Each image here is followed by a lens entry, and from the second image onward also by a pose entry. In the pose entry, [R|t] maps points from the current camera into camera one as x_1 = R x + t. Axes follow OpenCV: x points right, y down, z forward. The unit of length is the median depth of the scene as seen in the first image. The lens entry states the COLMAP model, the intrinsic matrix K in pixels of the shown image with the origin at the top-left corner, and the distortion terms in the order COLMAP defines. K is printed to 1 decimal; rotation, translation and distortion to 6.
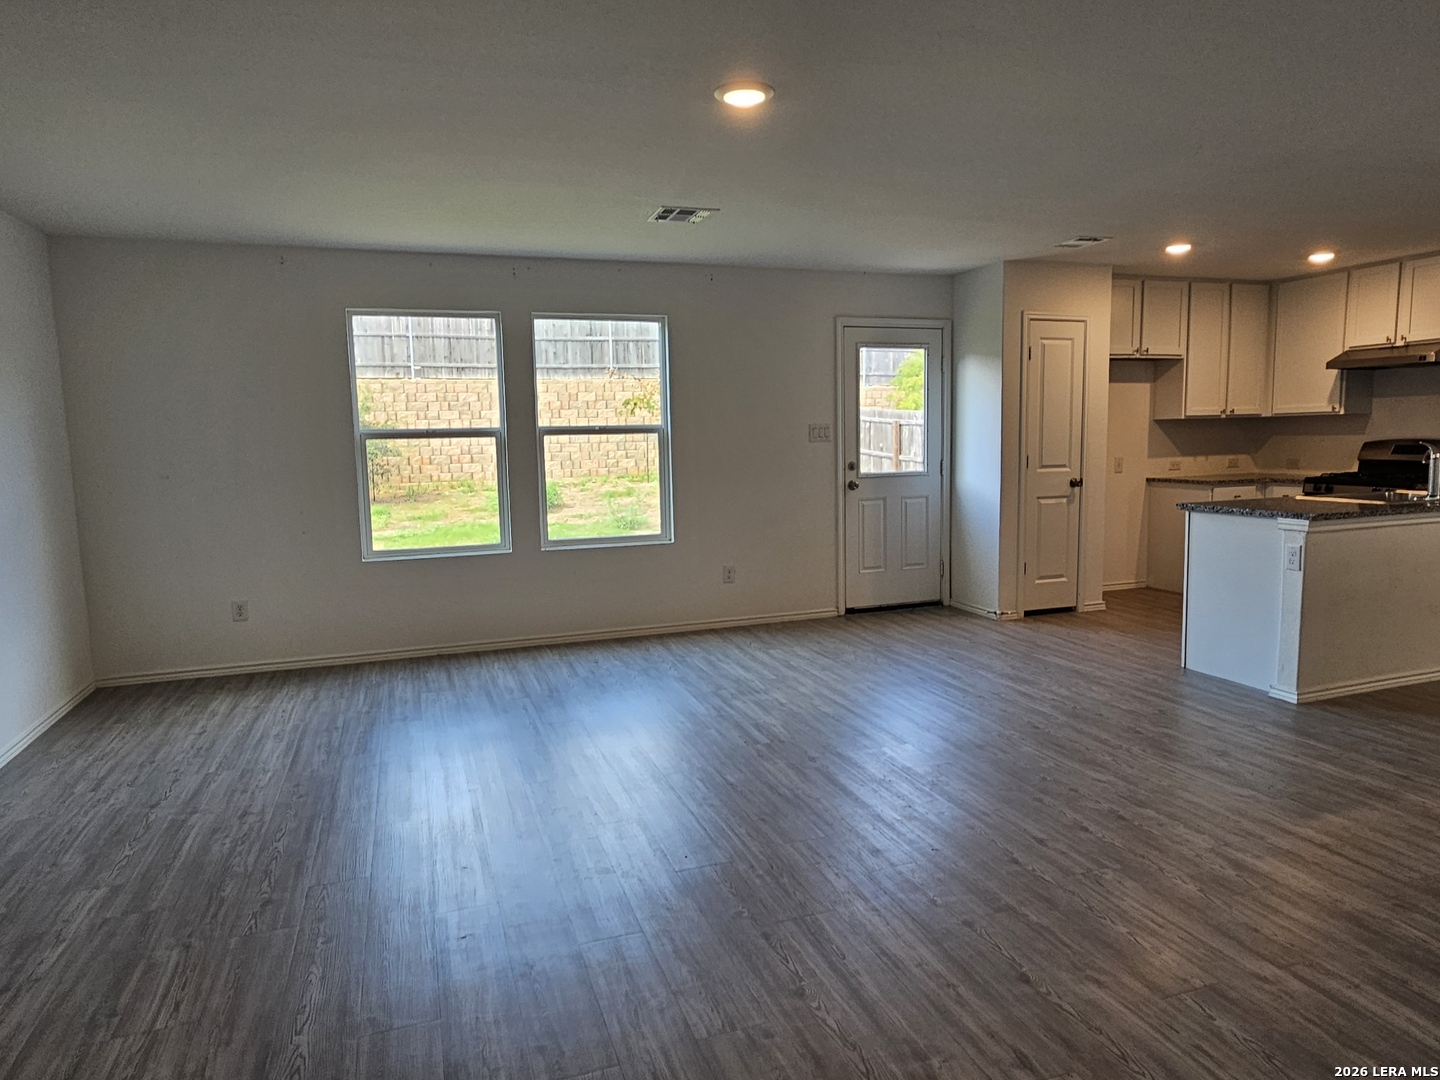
lens RADIAL K [[921.4, 0, 716.7], [0, 921.4, 544.8], [0, 0, 1]] dist [0.008171, -0.007216]
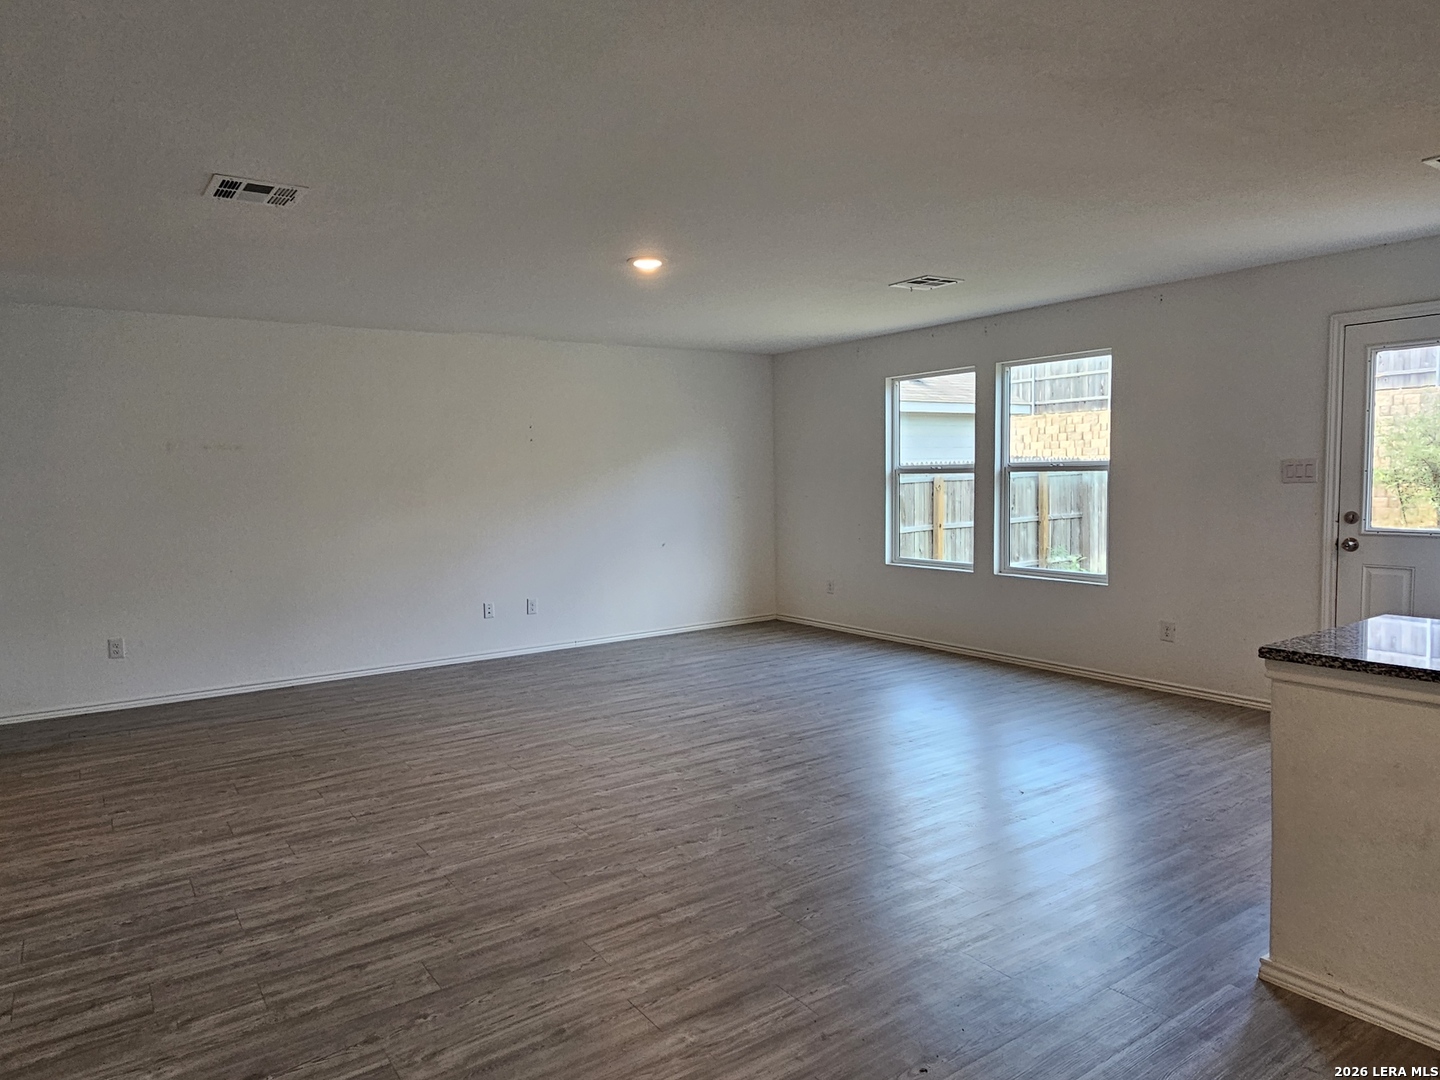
lens RADIAL K [[921.4, 0, 724.4], [0, 921.4, 540.9], [0, 0, 1]] dist [0.008171, -0.007216]
pose [[0.268558, 0.087554, -0.959276, 0.726545], [-0.097468, 0.993219, 0.063365, -0.067352], [0.958320, 0.076481, 0.275271, 0.347408]]
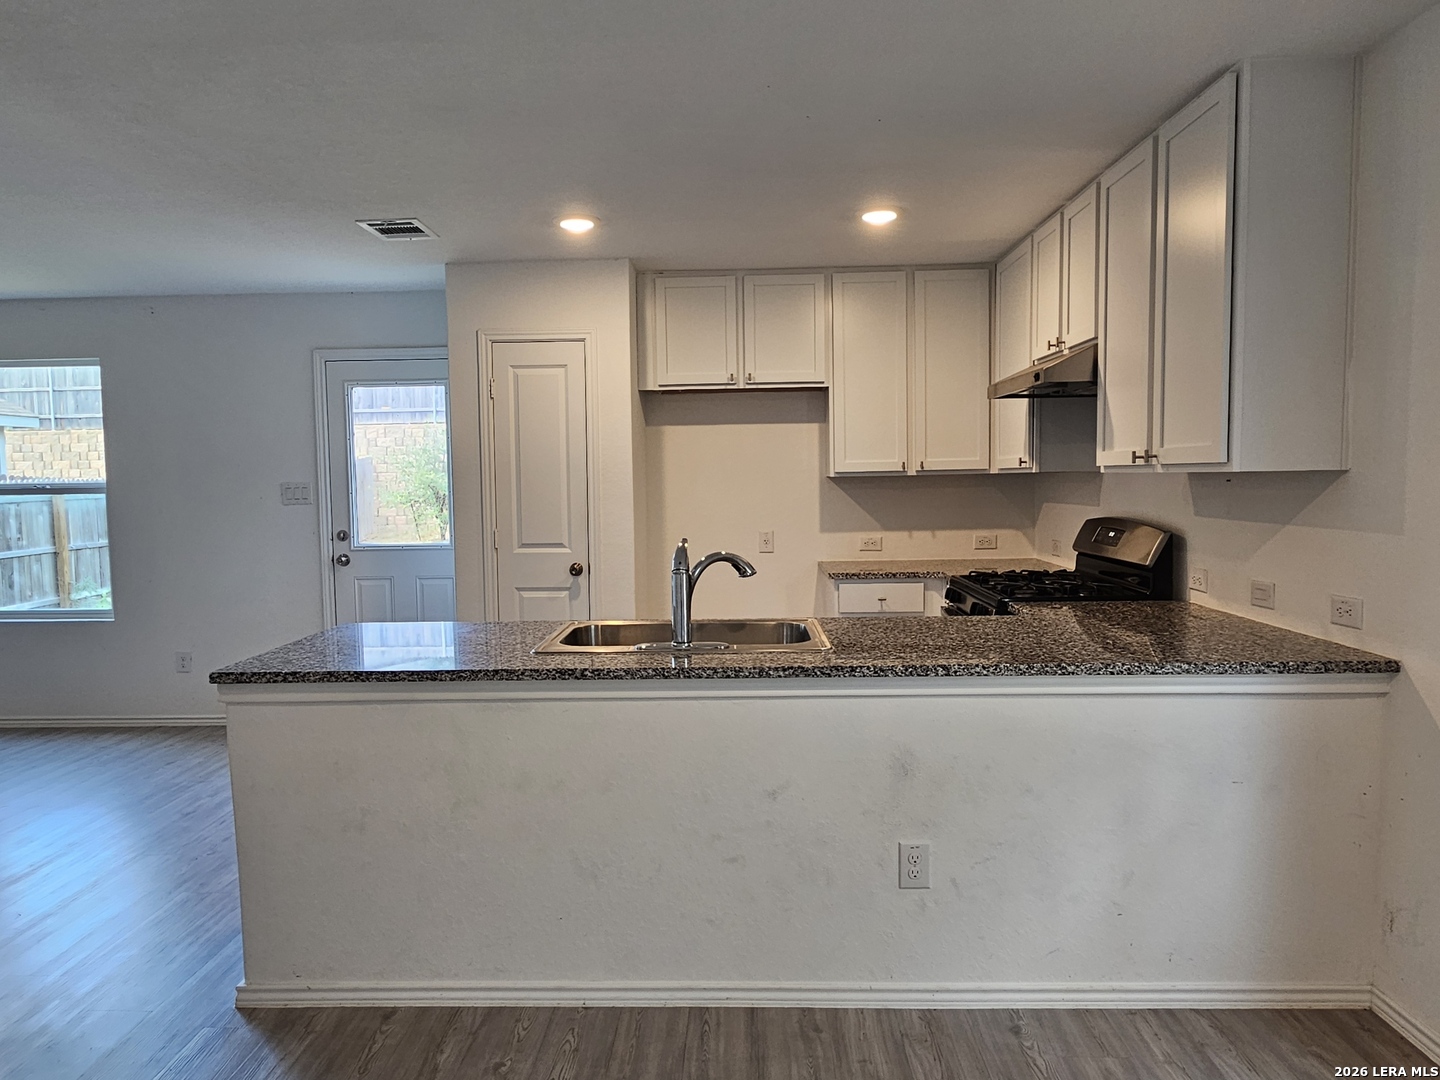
lens RADIAL K [[921.4, 0, 695.3], [0, 921.4, 541.0], [0, 0, 1]] dist [0.008171, -0.007216]
pose [[0.926956, 0.031816, -0.373817, 0.743787], [-0.047255, 0.998363, -0.032208, -0.071726], [0.372181, 0.047521, 0.926943, 0.391578]]
